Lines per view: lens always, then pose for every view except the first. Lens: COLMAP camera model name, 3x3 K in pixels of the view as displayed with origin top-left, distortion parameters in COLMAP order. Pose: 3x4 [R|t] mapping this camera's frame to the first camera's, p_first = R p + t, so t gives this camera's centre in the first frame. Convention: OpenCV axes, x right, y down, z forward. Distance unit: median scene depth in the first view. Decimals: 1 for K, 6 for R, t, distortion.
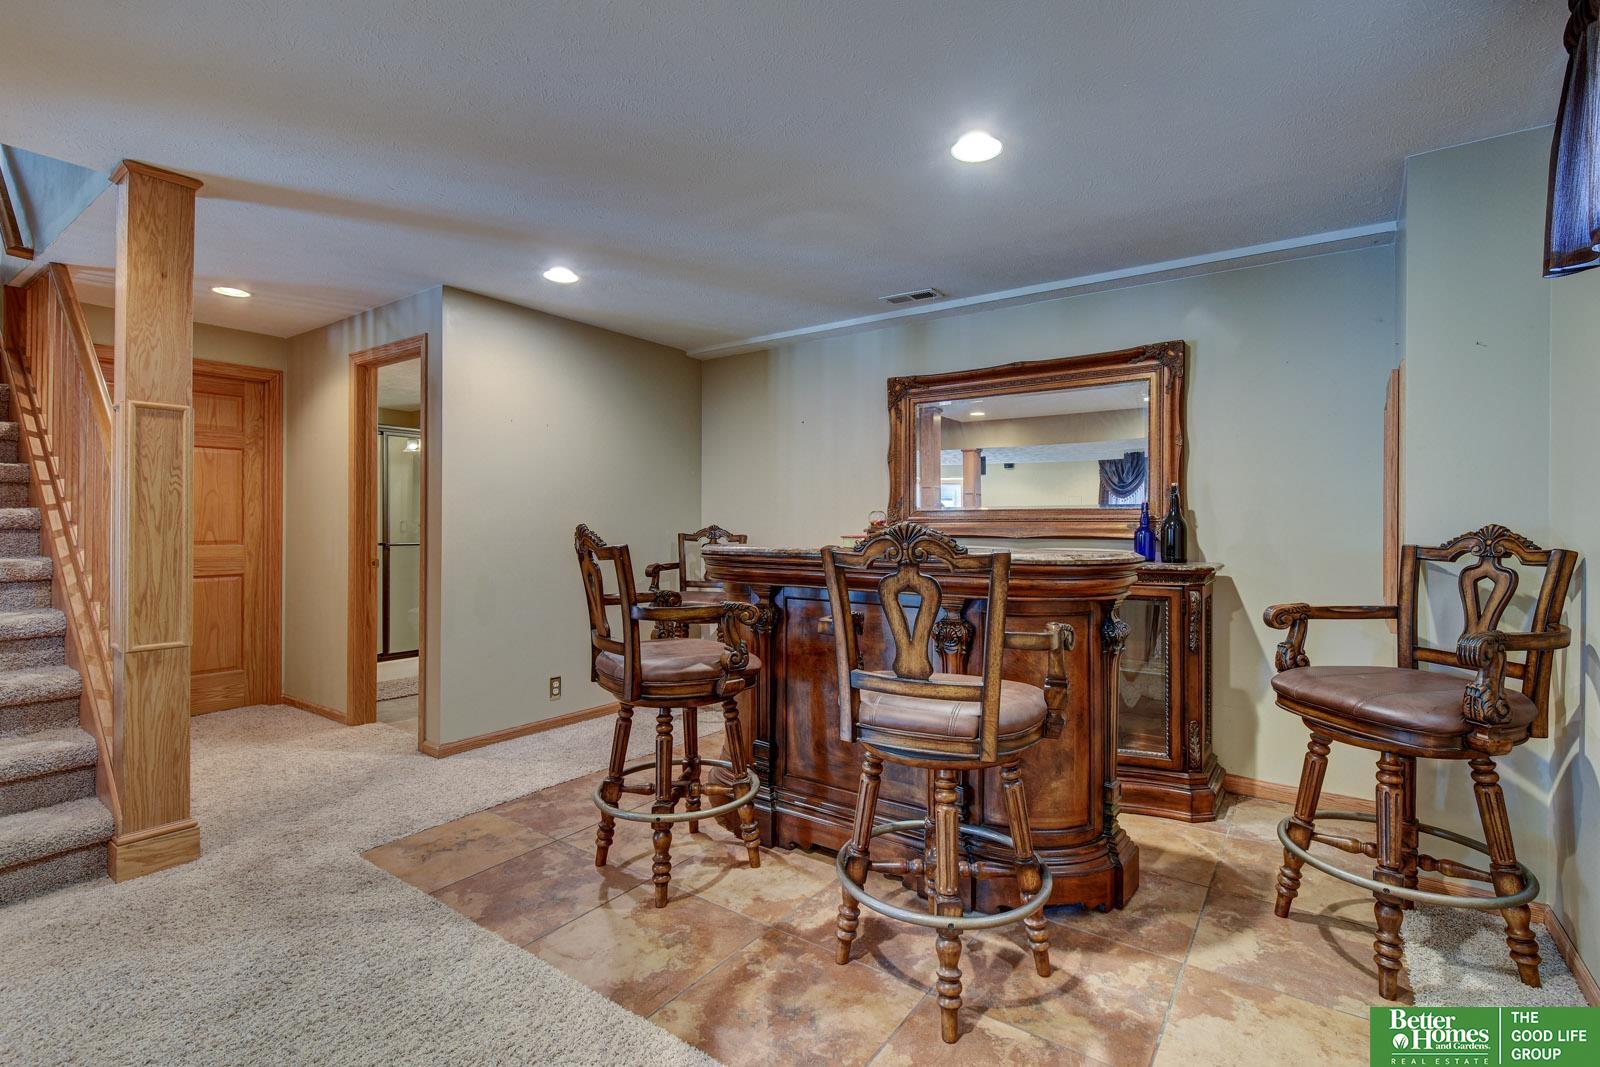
lens RADIAL K [[760.7, 0, 802.8], [0, 760.7, 528.1], [0, 0, 1]] dist [0.002552, 0.001305]
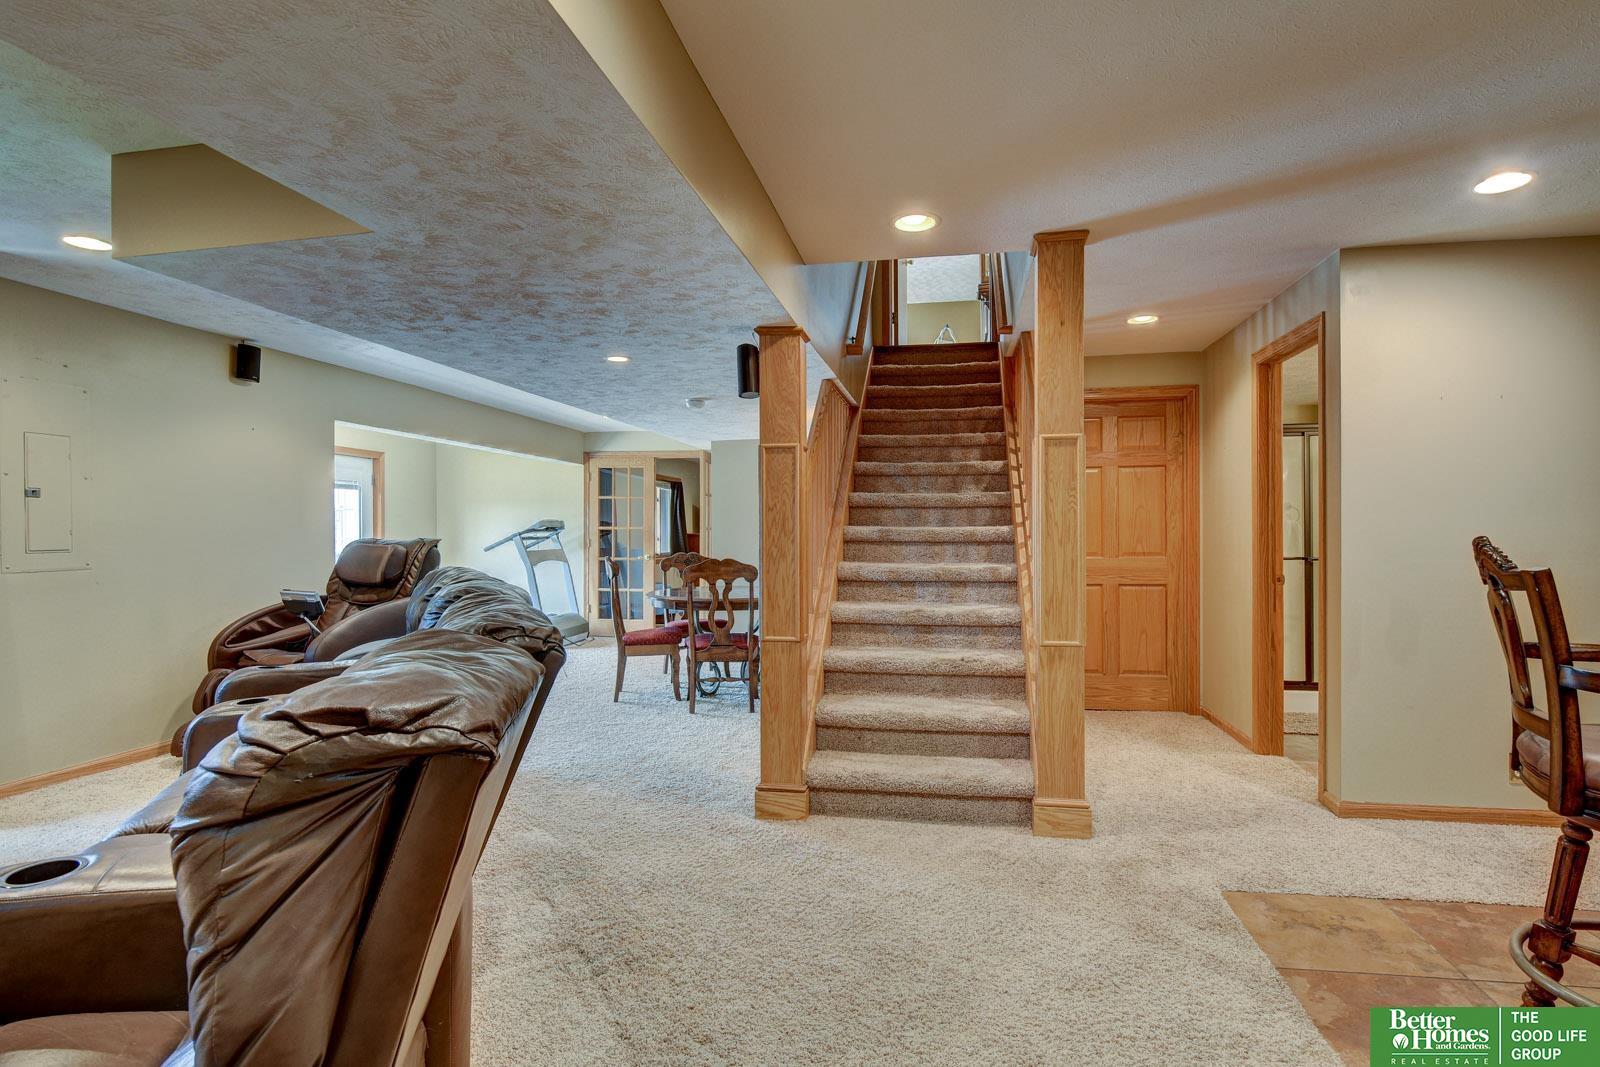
lens RADIAL K [[809.9, 0, 805.3], [0, 809.9, 537.9], [0, 0, 1]] dist [-0.000225, -0.003323]
pose [[0.424702, -0.003081, -0.905328, 0.094239], [0.002195, 0.999995, -0.002374, -0.003054], [0.905330, -0.000979, 0.424707, 0.112971]]
